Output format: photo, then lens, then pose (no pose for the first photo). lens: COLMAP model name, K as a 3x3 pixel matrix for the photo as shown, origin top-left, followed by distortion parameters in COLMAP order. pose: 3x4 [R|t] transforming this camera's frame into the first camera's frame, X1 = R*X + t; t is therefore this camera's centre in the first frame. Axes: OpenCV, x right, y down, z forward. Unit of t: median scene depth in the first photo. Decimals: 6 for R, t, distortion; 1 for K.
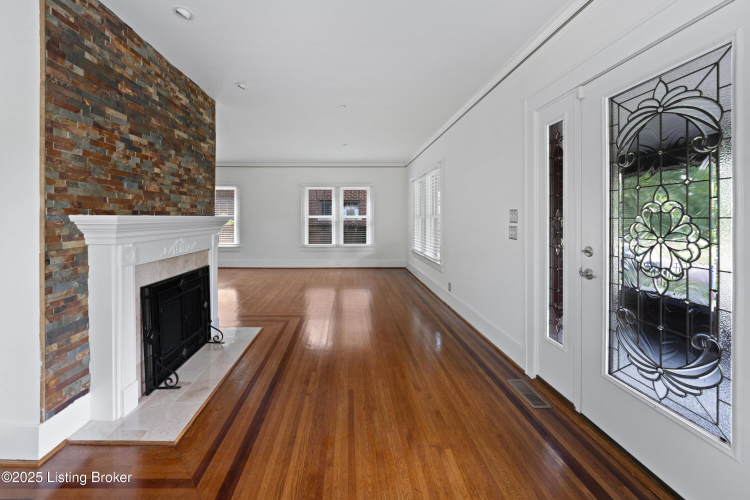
lens RADIAL K [[284.6, 0, 349.1], [0, 284.6, 220.6], [0, 0, 1]] dist [-0.000071, -0.000001]
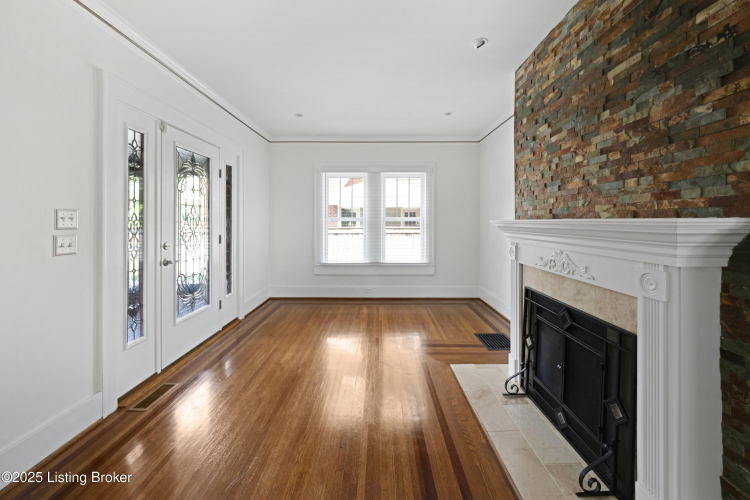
lens RADIAL K [[292.0, 0, 374.9], [0, 292.0, 221.1], [0, 0, 1]] dist [-0.001236, -0.000151]
pose [[-0.999925, 0.000805, 0.012210, -0.159331], [0.000932, 0.999945, 0.010434, -0.022693], [-0.012201, 0.010445, -0.999871, 1.963450]]
